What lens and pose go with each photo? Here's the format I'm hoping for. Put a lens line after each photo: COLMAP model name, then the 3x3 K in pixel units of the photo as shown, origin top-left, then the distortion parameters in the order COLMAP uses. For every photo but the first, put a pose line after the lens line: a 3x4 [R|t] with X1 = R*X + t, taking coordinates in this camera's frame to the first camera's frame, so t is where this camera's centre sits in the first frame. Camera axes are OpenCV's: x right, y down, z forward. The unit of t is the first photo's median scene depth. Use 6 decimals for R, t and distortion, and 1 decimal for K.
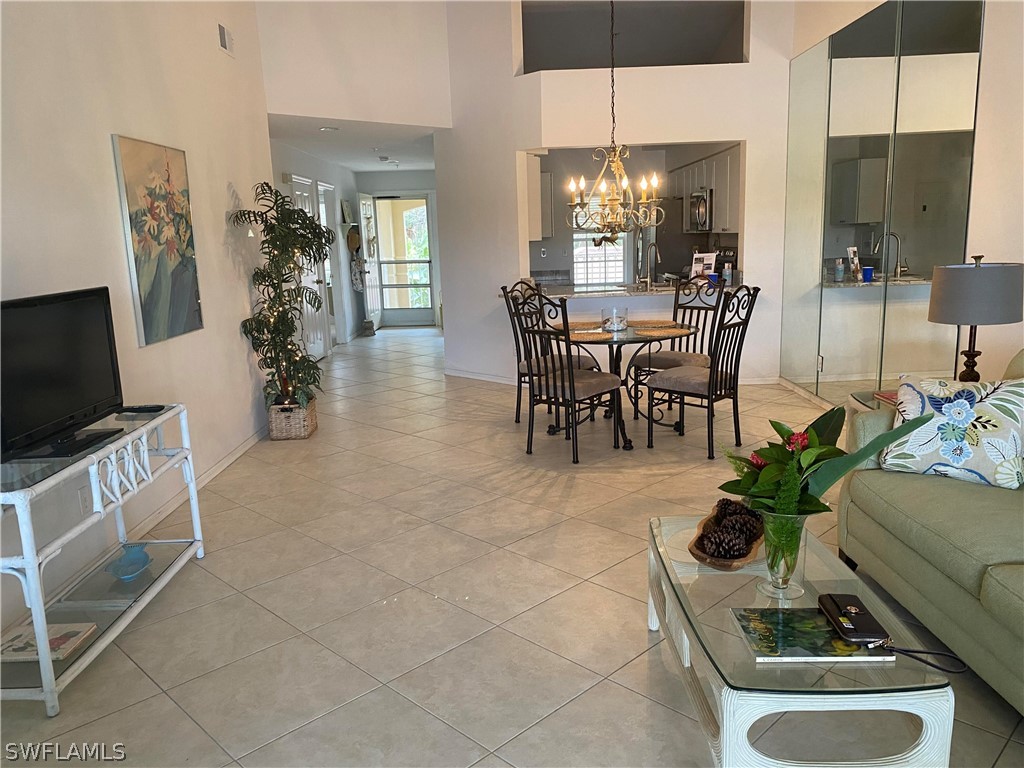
lens RADIAL K [[781.6, 0, 512.0], [0, 781.6, 384.0], [0, 0, 1]] dist [0.006016, -0.005637]
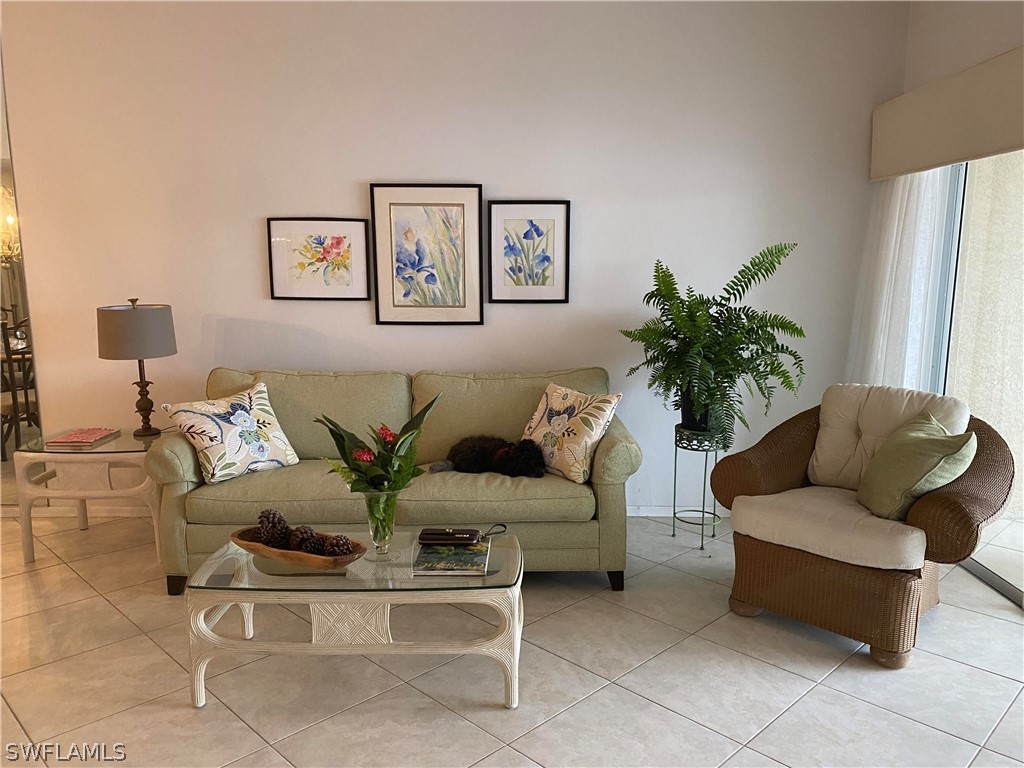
lens RADIAL K [[781.6, 0, 512.0], [0, 781.6, 384.0], [0, 0, 1]] dist [0.006016, -0.005637]
pose [[0.000141, -0.119754, 0.992804, -0.661025], [0.189743, 0.974771, 0.117551, -0.086118], [-0.981834, 0.188361, 0.022860, 0.539827]]
